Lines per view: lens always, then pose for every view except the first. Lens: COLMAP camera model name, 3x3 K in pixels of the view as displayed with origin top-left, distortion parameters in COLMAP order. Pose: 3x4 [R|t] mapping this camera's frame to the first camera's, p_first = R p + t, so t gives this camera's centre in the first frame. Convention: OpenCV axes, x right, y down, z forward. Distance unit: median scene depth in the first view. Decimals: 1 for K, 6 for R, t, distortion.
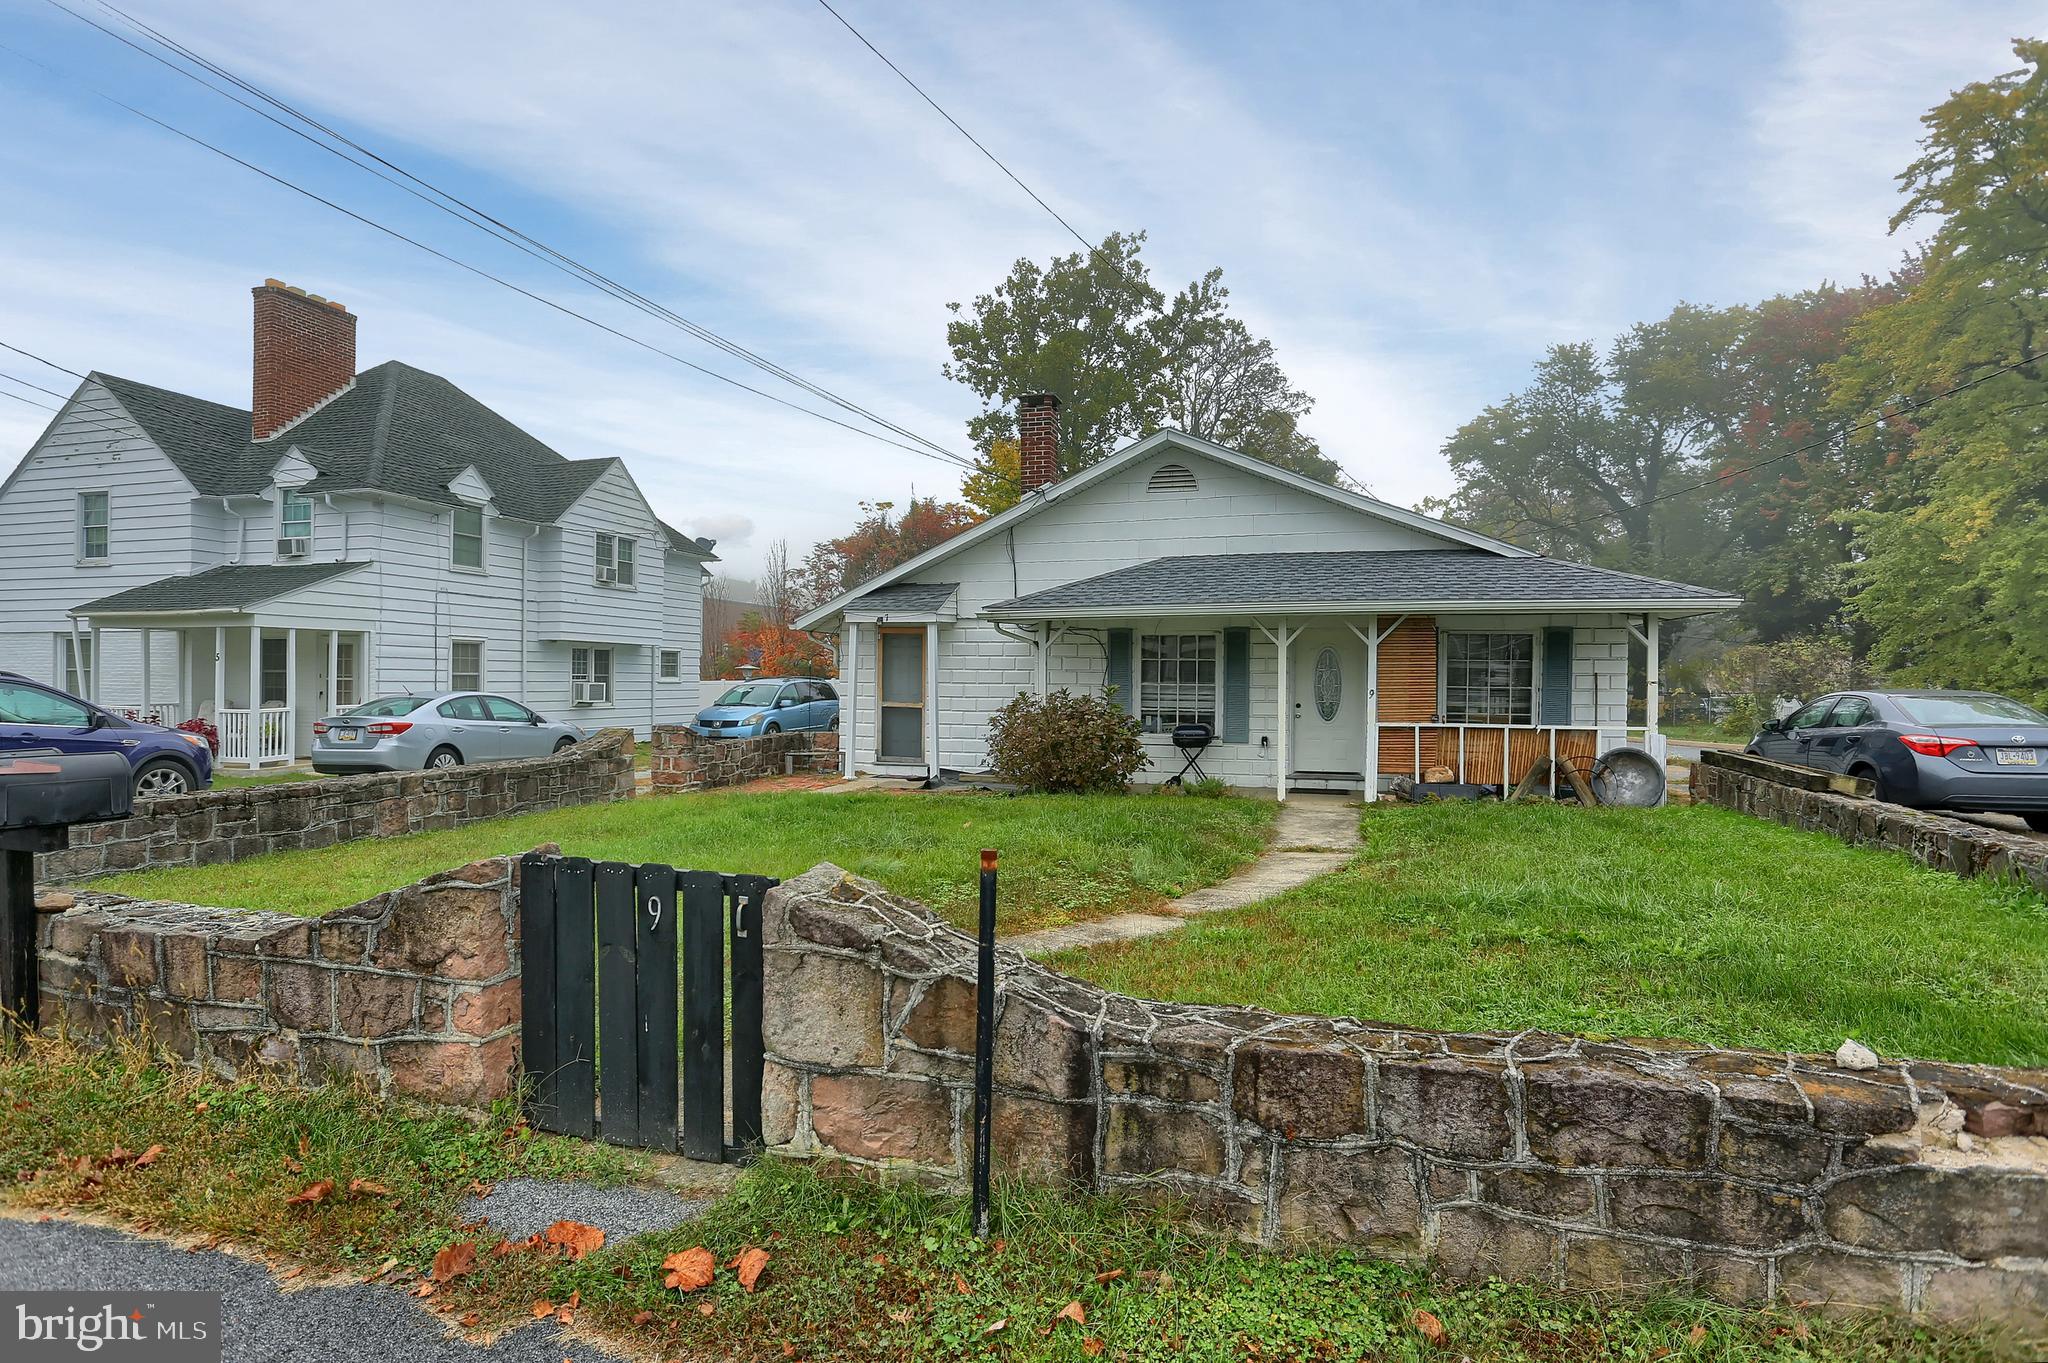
lens RADIAL K [[1042.4, 0, 1024.0], [0, 1042.4, 681.5], [0, 0, 1]] dist [-0.073981, 0.034186]
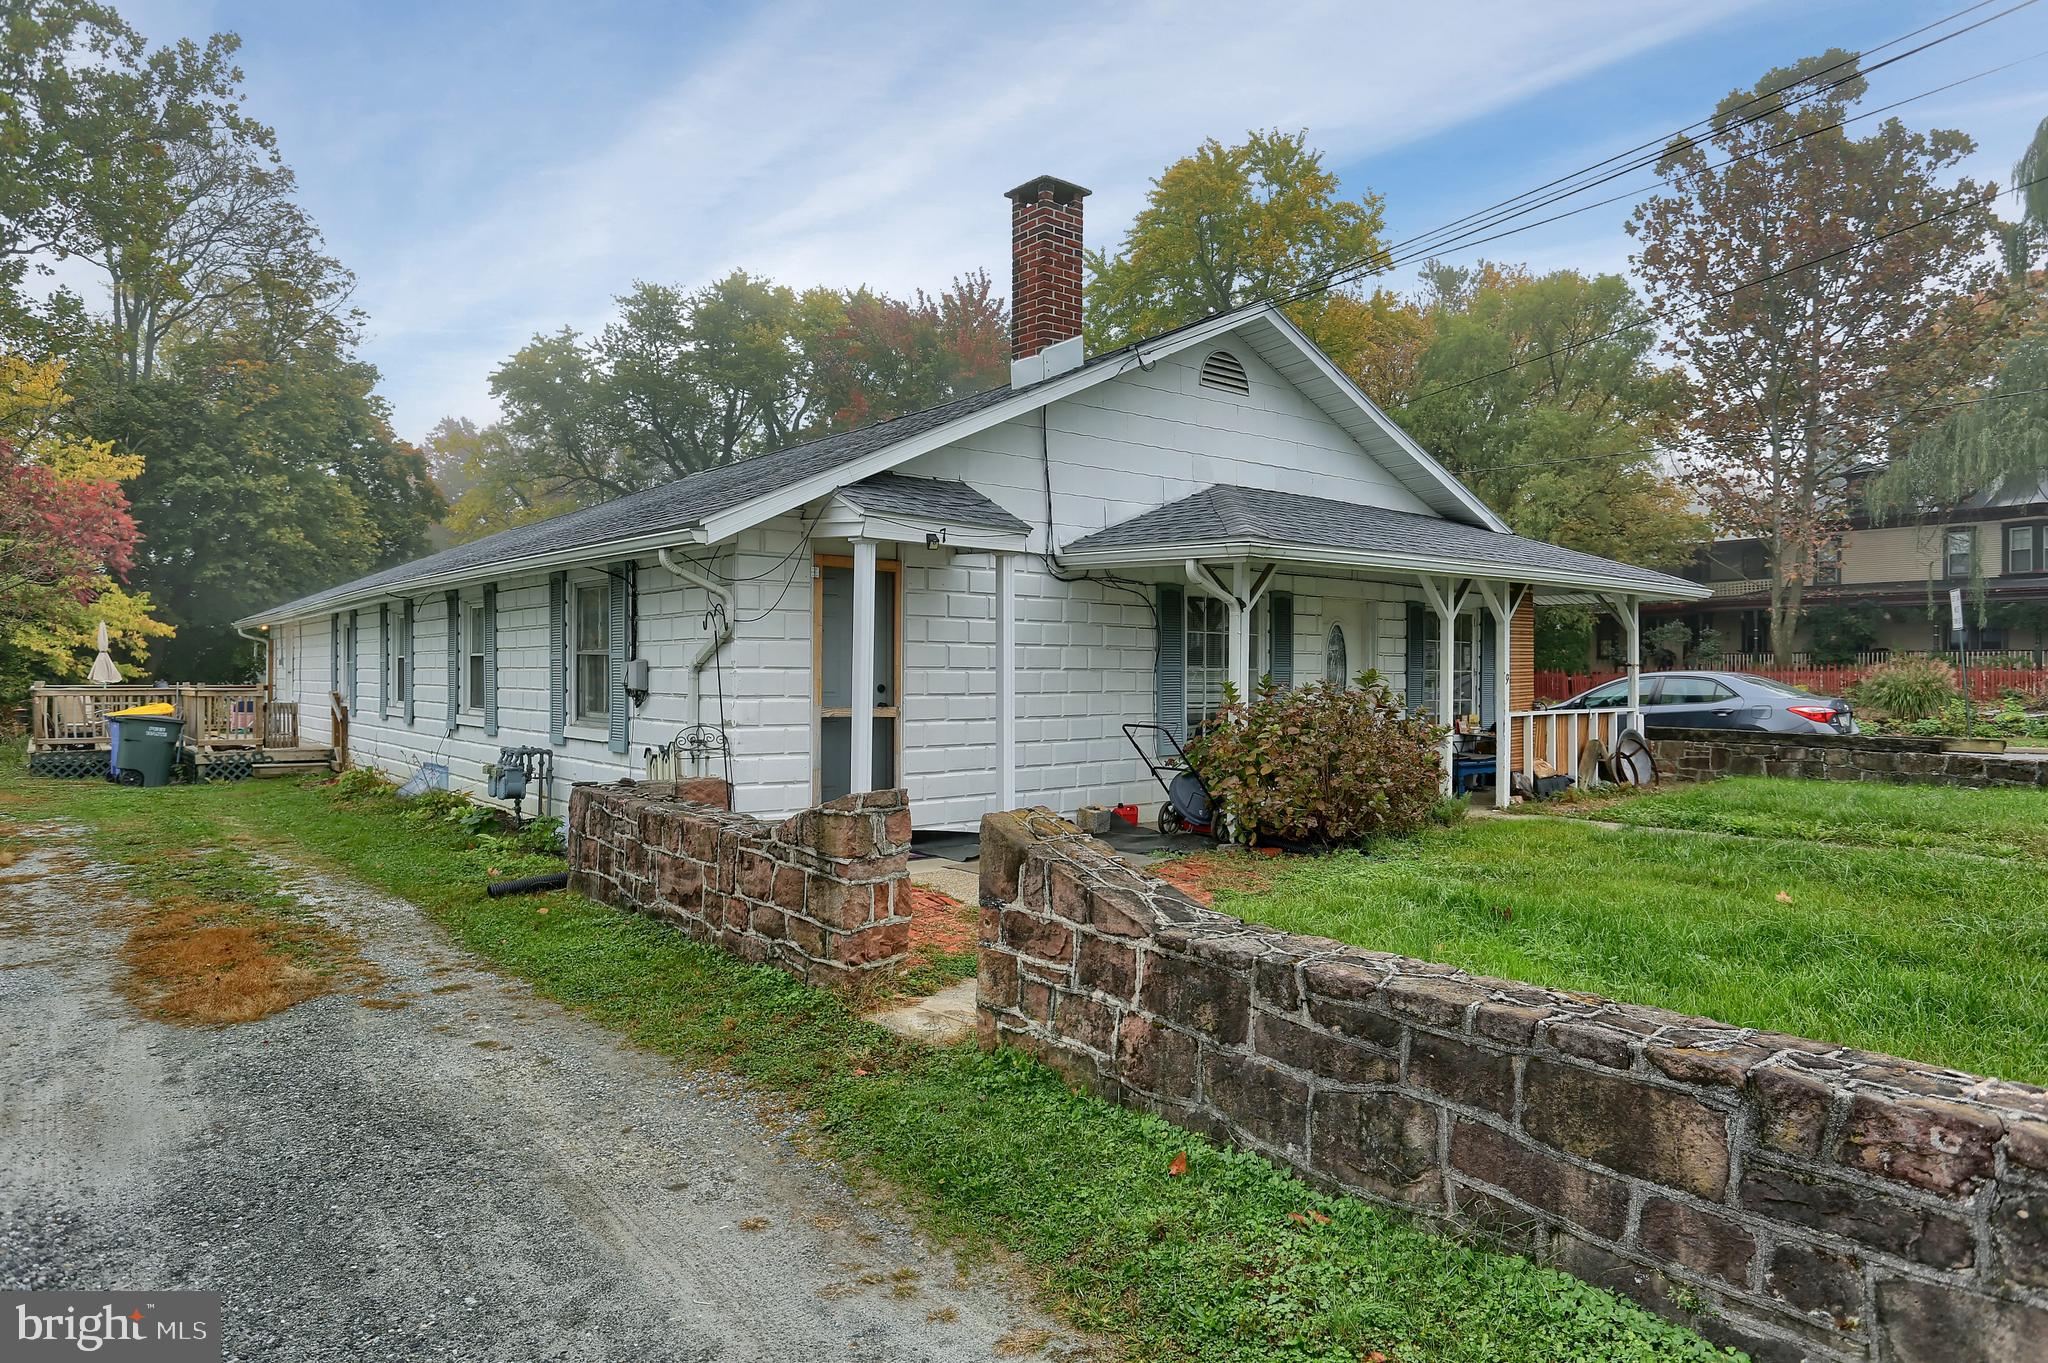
lens RADIAL K [[1196.8, 0, 1024.2], [0, 1196.8, 670.1], [0, 0, 1]] dist [-0.061123, 0.041575]
pose [[0.560837, -0.004160, 0.827916, -0.384798], [0.002872, 0.999991, 0.003079, 0.000475], [-0.827922, 0.000651, 0.560844, 0.451336]]
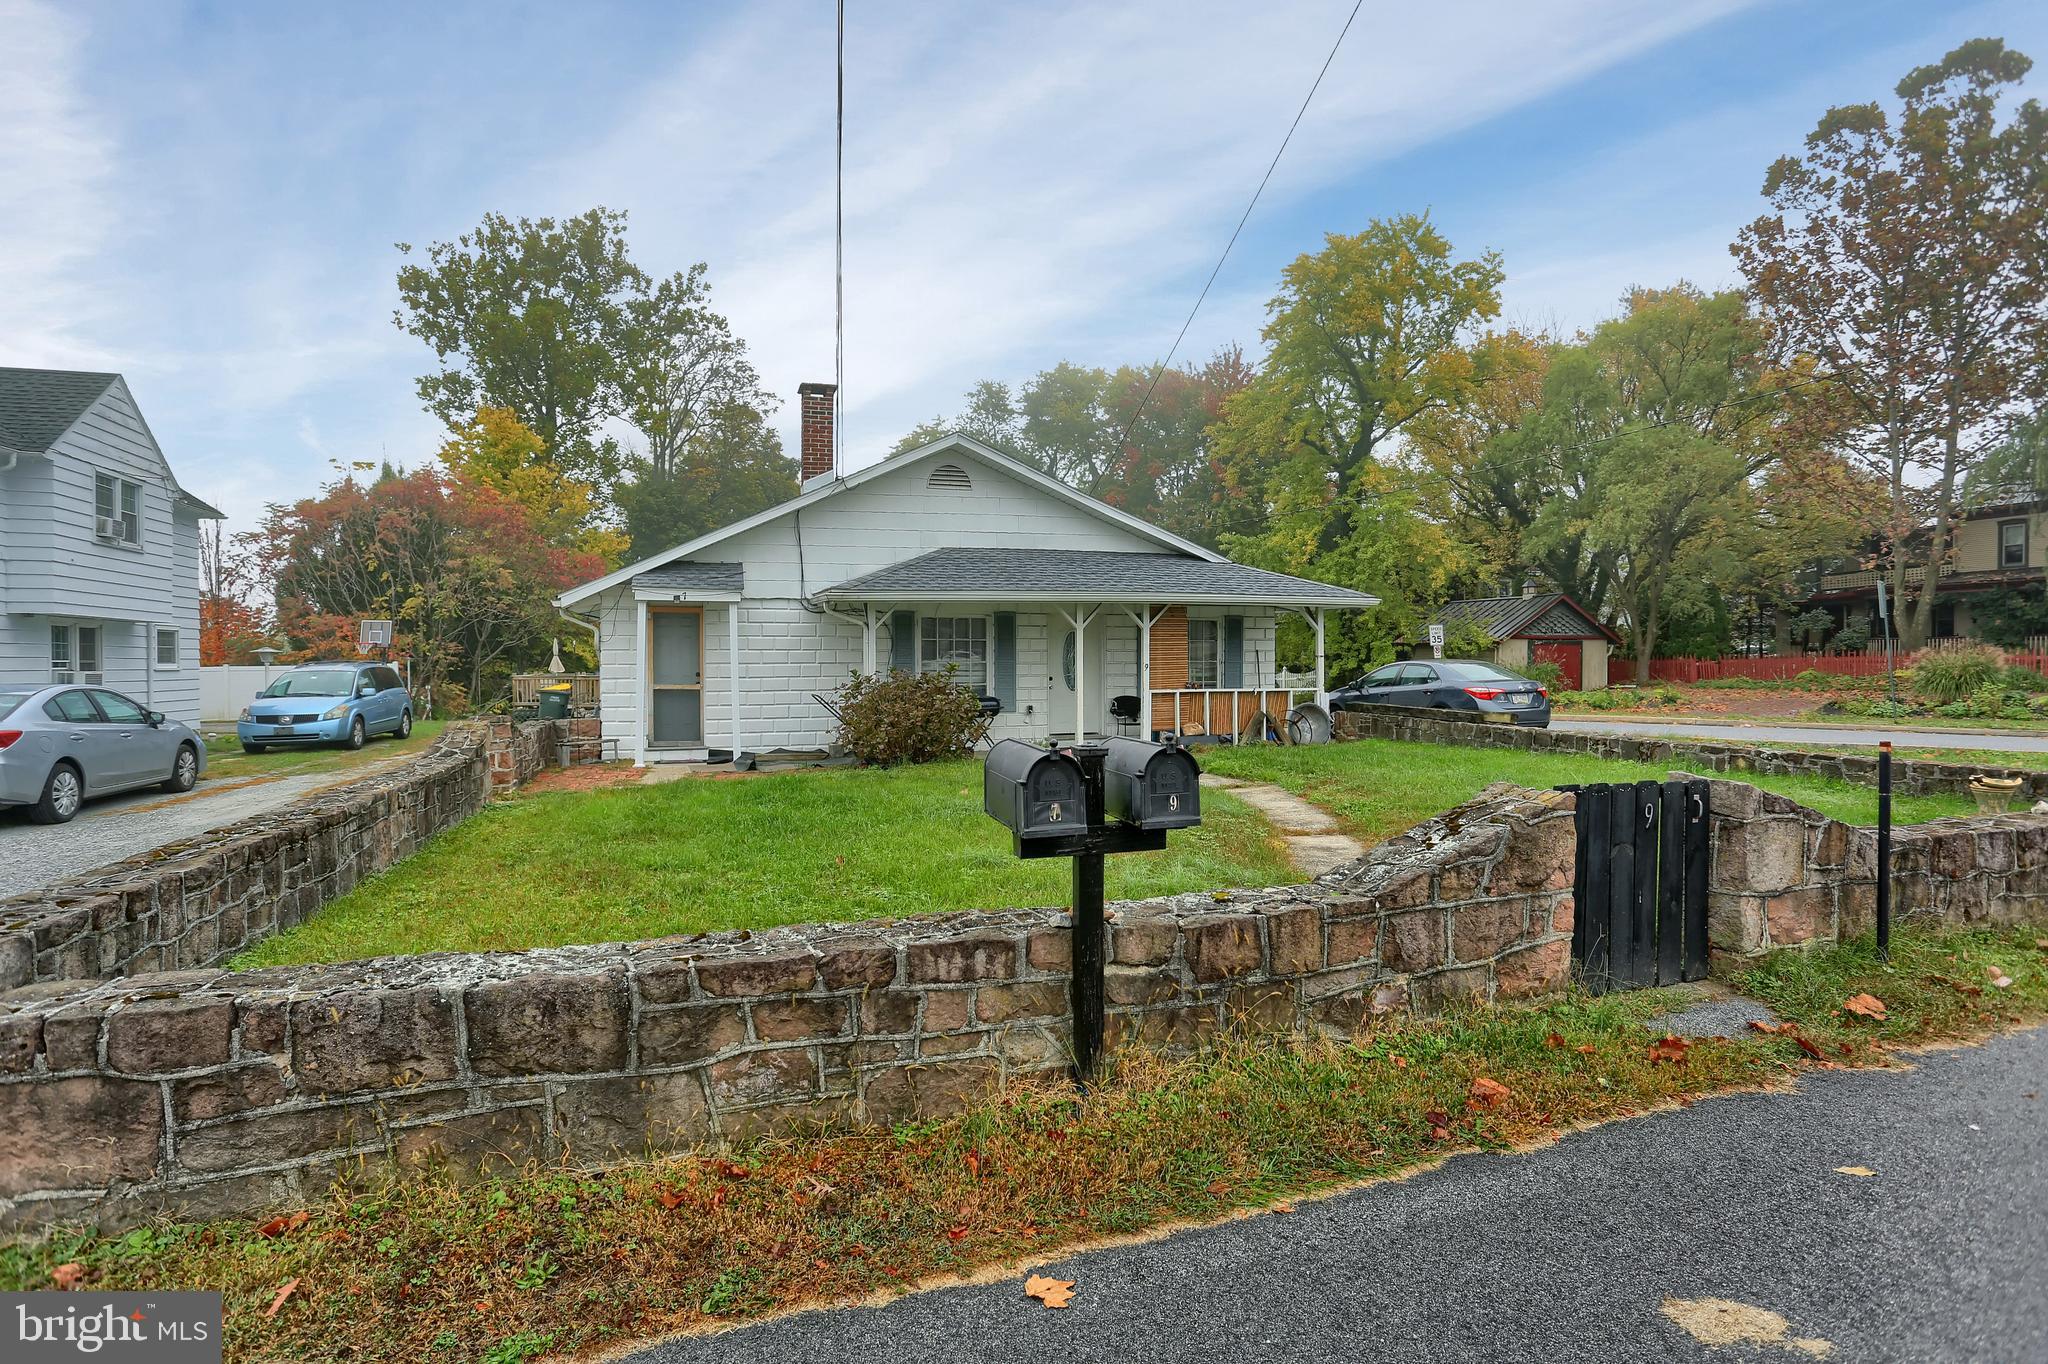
lens RADIAL K [[976.6, 0, 1021.8], [0, 976.6, 674.3], [0, 0, 1]] dist [-0.068985, 0.026290]
pose [[0.828887, -0.017920, 0.559130, -0.242677], [0.011381, 0.999820, 0.015171, 0.000643], [-0.559301, -0.006212, 0.828941, 0.055931]]
